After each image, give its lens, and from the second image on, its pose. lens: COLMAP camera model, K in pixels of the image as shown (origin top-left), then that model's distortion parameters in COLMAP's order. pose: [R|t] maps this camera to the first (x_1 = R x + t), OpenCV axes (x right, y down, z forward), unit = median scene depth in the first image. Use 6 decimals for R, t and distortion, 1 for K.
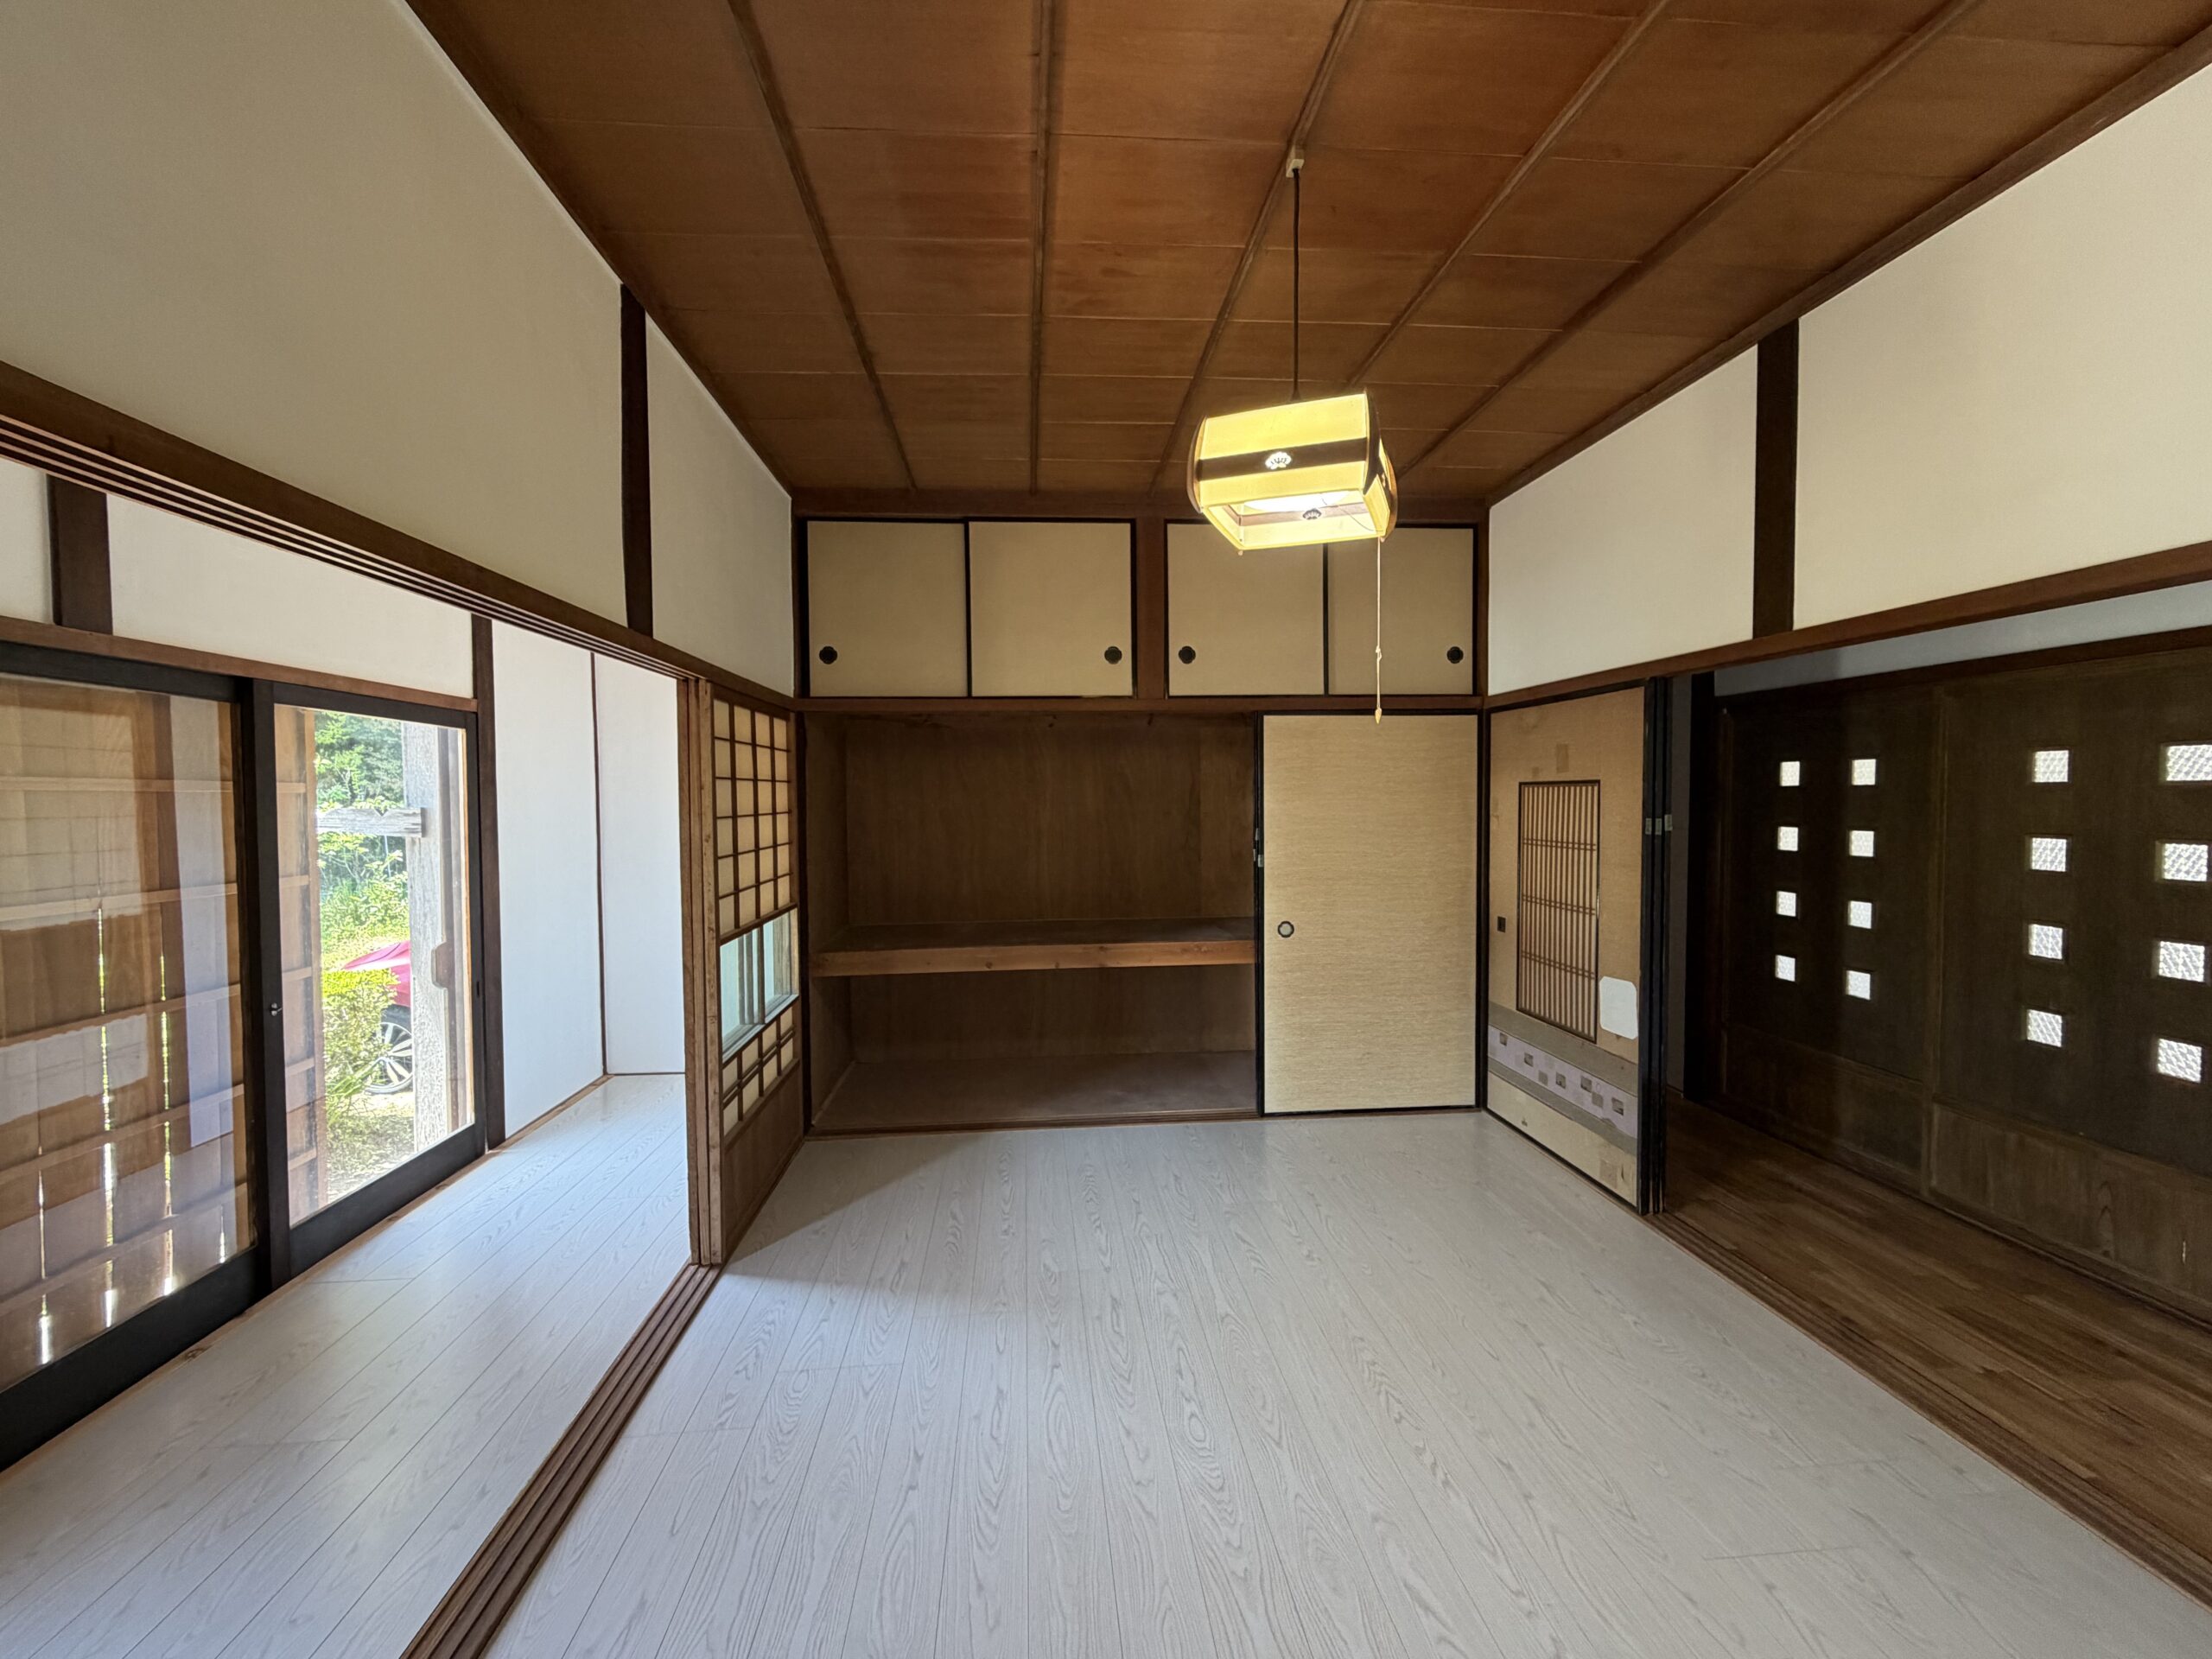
lens RADIAL K [[882.5, 0, 1094.8], [0, 882.5, 829.9], [0, 0, 1]] dist [0.000081, 0.000419]
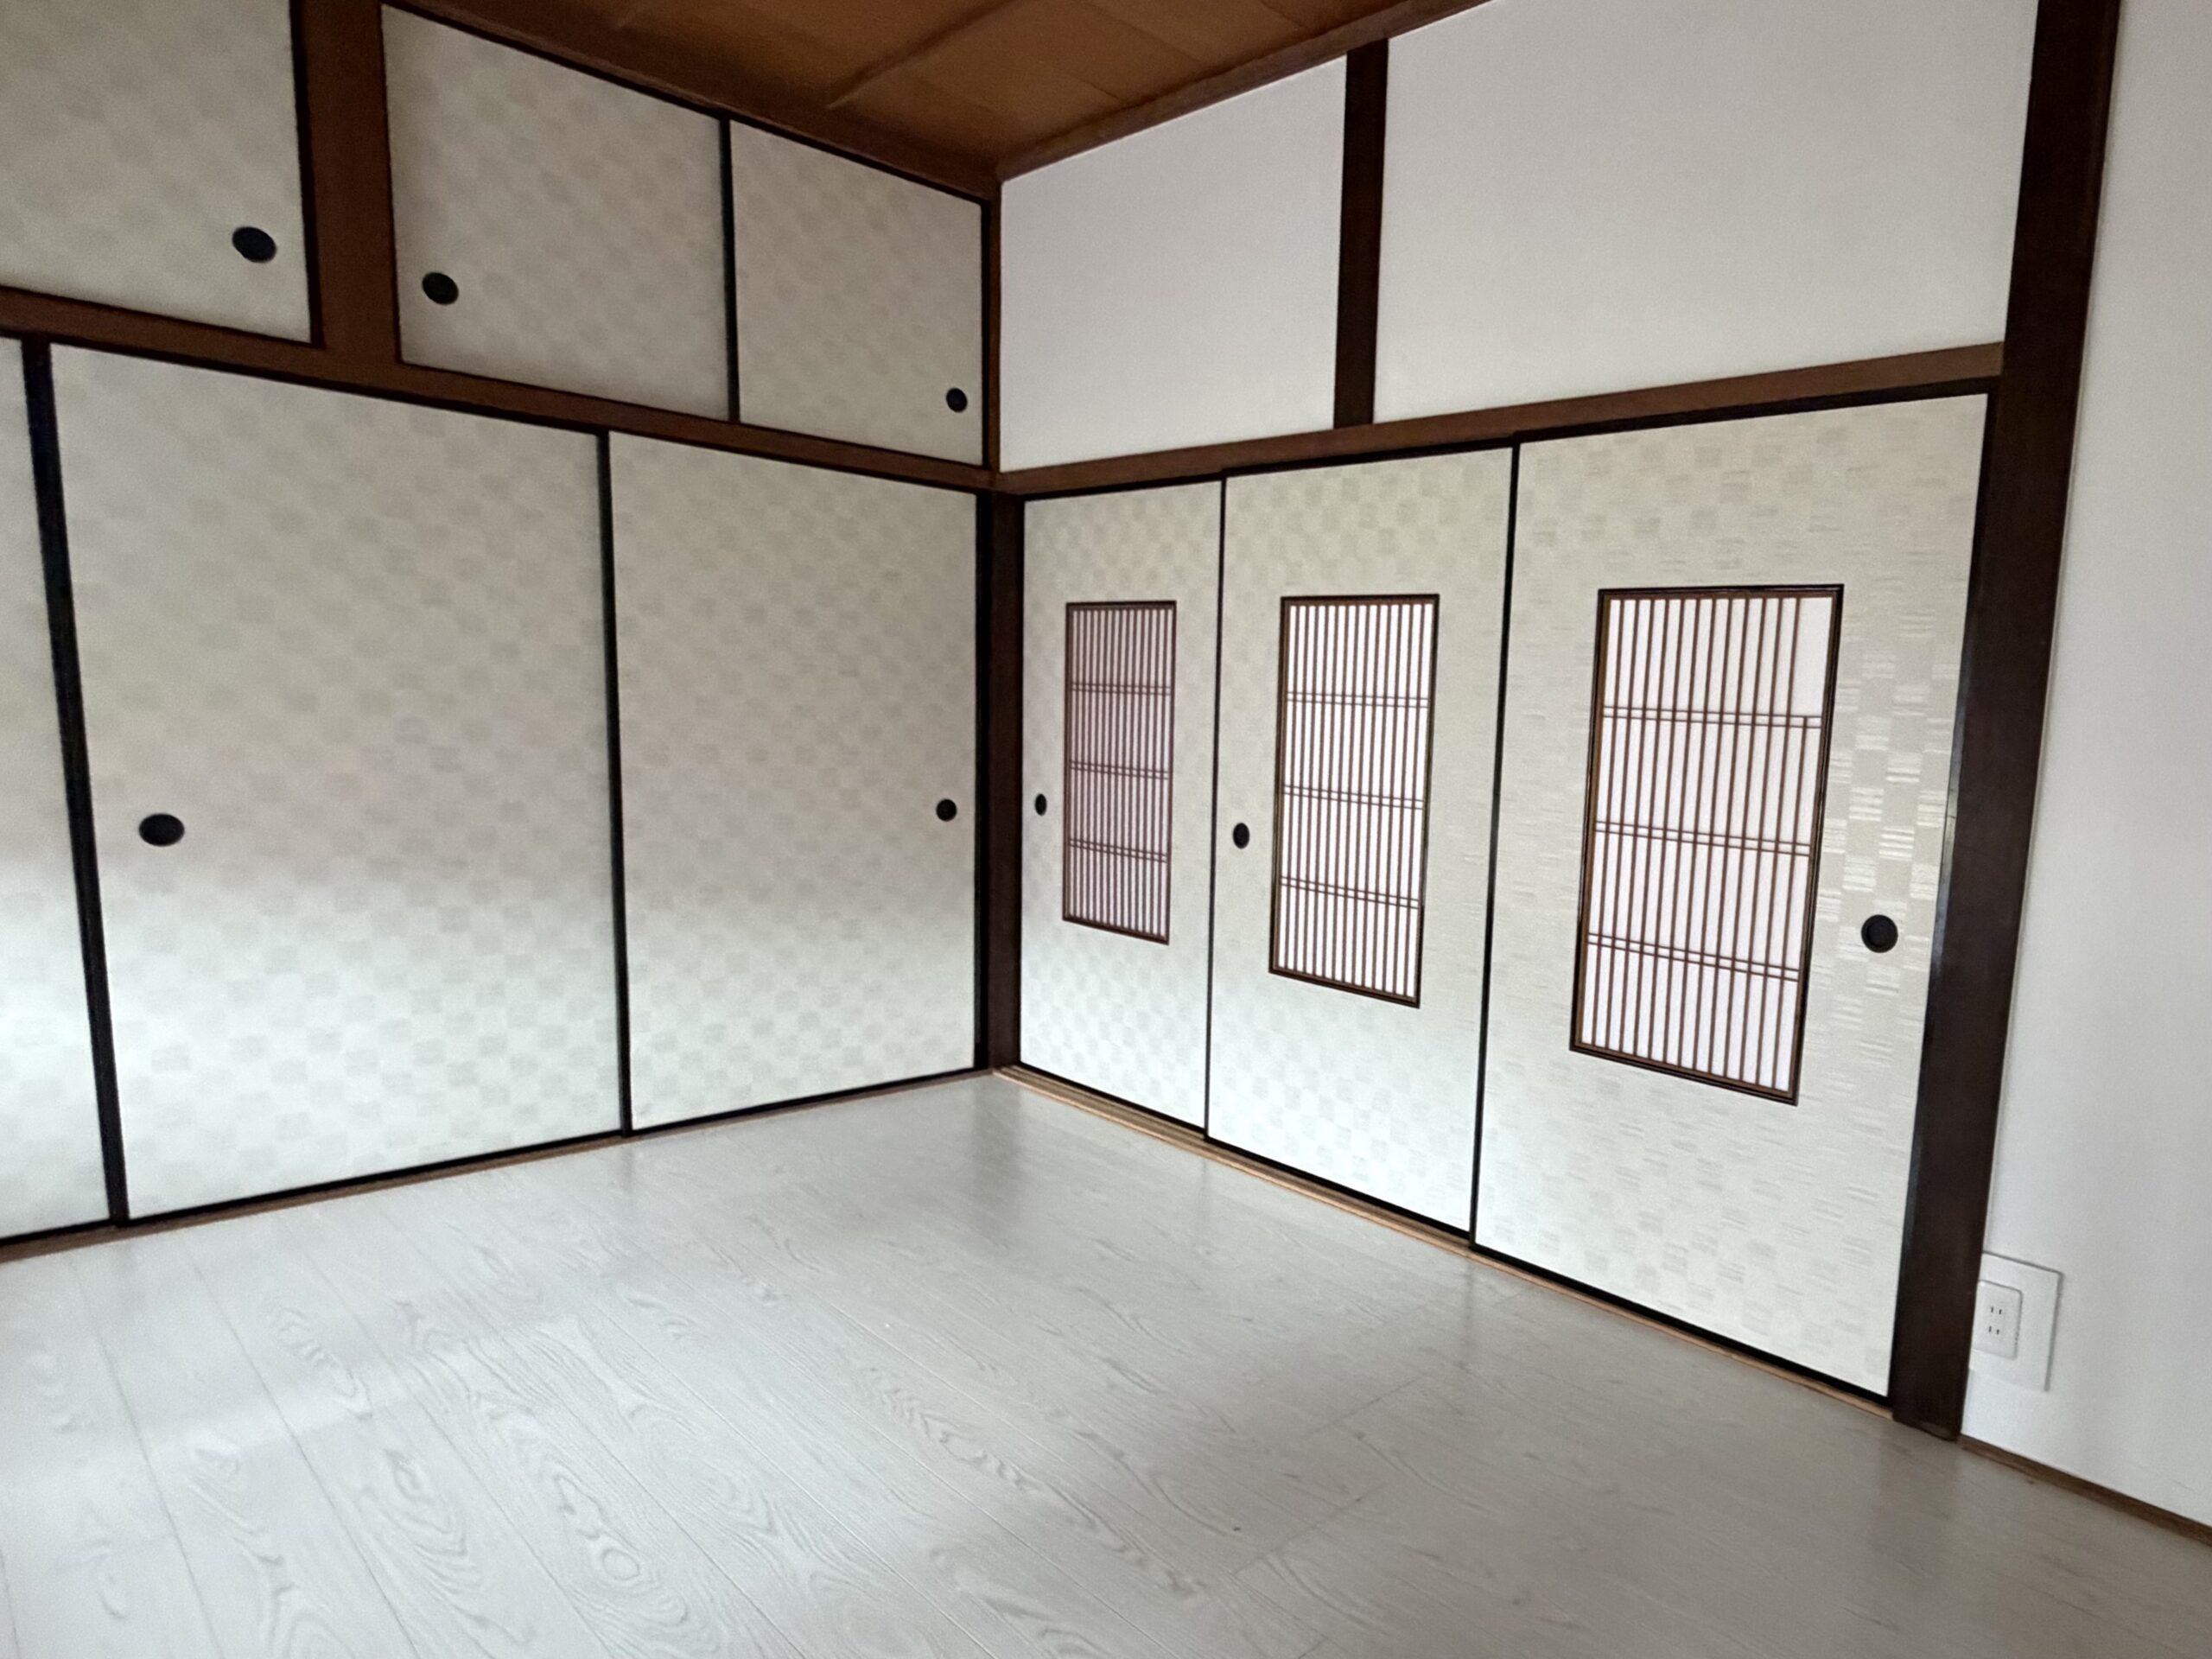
lens RADIAL K [[905.1, 0, 1106.0], [0, 905.1, 829.5], [0, 0, 1]] dist [-0.112527, 0.038847]
pose [[0.636555, -0.162249, 0.753971, -0.061071], [0.023603, 0.981261, 0.191233, -0.011545], [-0.770870, -0.103935, 0.628456, 0.504281]]
